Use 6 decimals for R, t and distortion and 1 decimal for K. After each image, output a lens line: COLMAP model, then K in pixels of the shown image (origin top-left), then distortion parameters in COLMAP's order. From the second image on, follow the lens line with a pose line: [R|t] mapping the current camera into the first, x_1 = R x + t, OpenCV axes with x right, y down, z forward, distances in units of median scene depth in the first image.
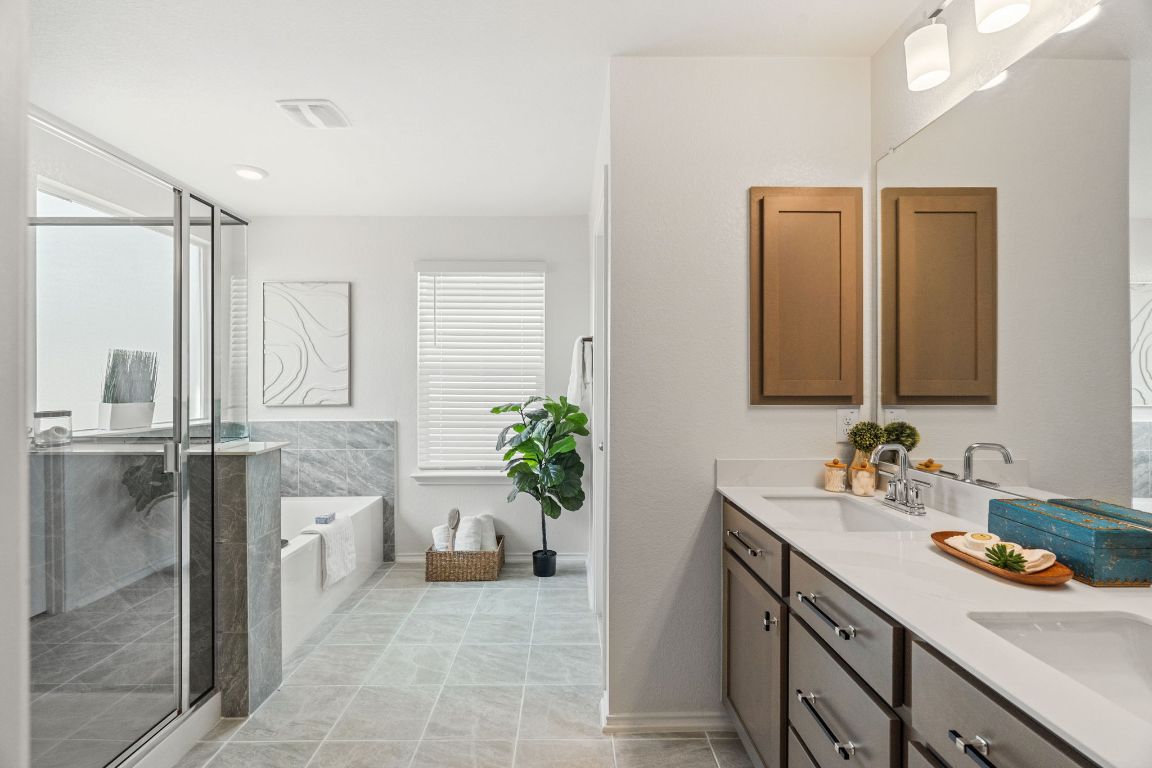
lens RADIAL K [[521.7, 0, 568.6], [0, 521.7, 382.4], [0, 0, 1]] dist [-0.011556, 0.000916]
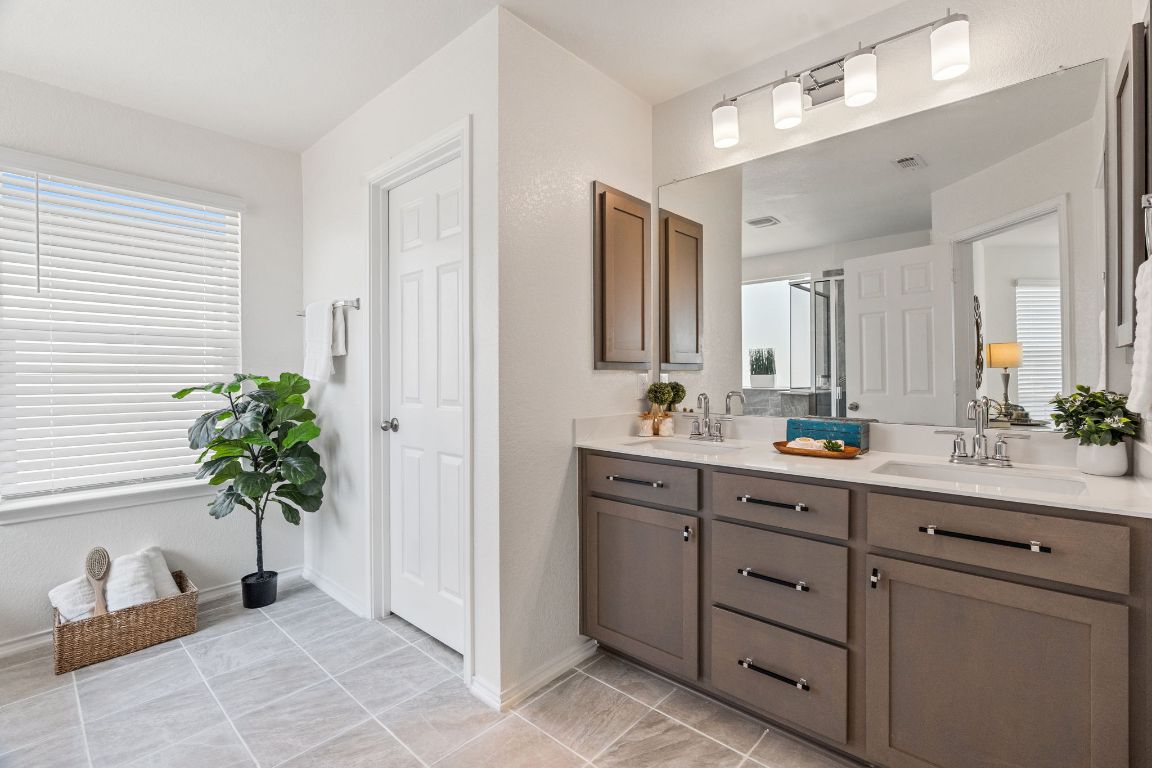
lens RADIAL K [[521.7, 0, 567.0], [0, 521.7, 377.6], [0, 0, 1]] dist [-0.011556, 0.000916]
pose [[0.680094, -0.008647, 0.733074, -0.301925], [0.003793, 0.999959, 0.008276, 0.028403], [-0.733115, -0.002848, 0.680098, 0.145154]]
